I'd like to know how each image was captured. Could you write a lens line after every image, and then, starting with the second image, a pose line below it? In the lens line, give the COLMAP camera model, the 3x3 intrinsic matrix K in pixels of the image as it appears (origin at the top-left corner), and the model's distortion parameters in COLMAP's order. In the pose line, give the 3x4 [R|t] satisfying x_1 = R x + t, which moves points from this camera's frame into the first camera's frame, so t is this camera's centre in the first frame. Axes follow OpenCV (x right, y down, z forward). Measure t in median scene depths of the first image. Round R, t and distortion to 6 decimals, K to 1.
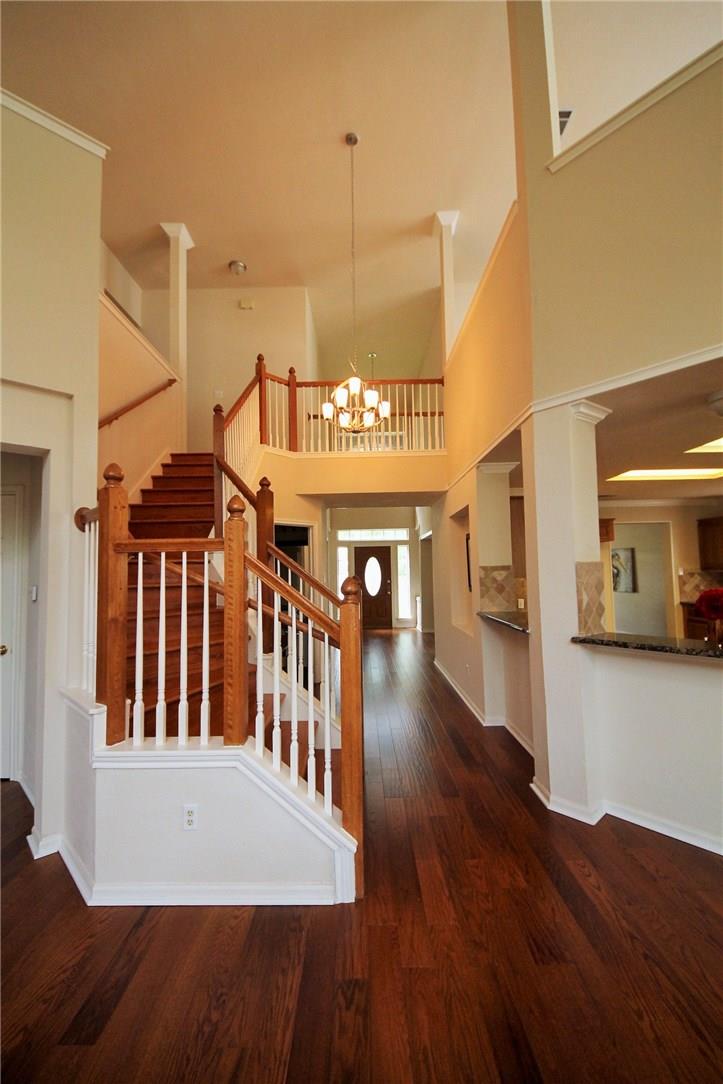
lens RADIAL K [[432.0, 0, 361.5], [0, 432.0, 542.0], [0, 0, 1]] dist [-0.000967, -0.000345]
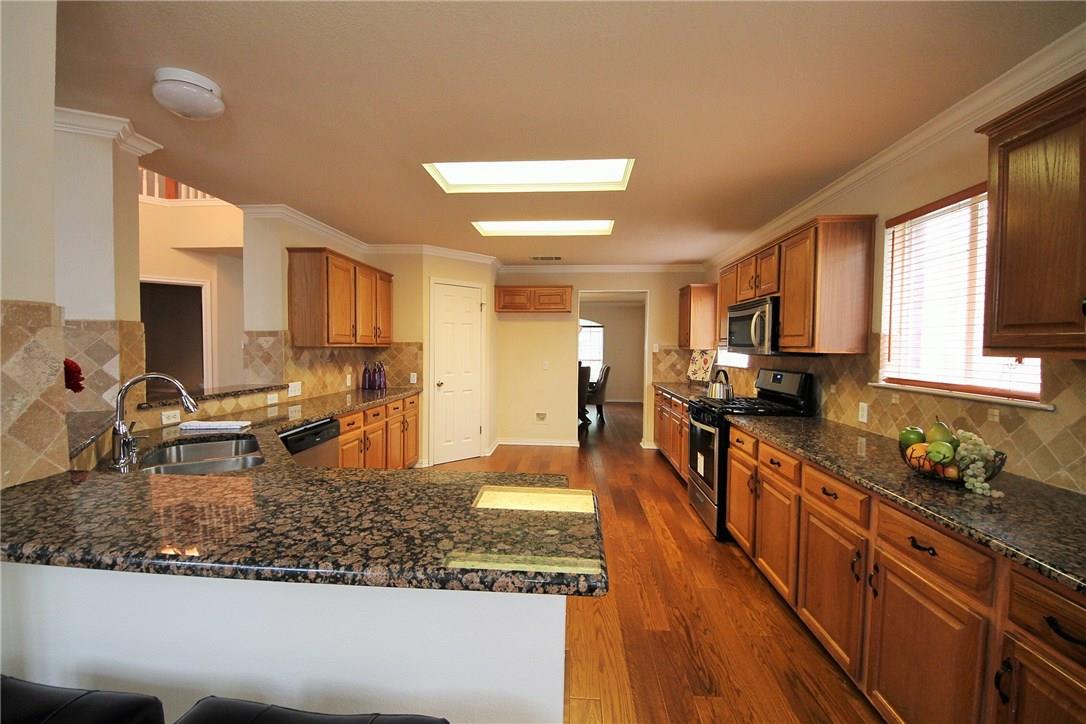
lens RADIAL K [[432.8, 0, 544.7], [0, 432.8, 358.3], [0, 0, 1]] dist [-0.000967, -0.000345]
pose [[0.998338, 0.028139, -0.050290, 0.902401], [-0.023105, 0.994917, 0.098013, 0.013048], [0.052792, -0.096688, 0.993914, 0.185199]]
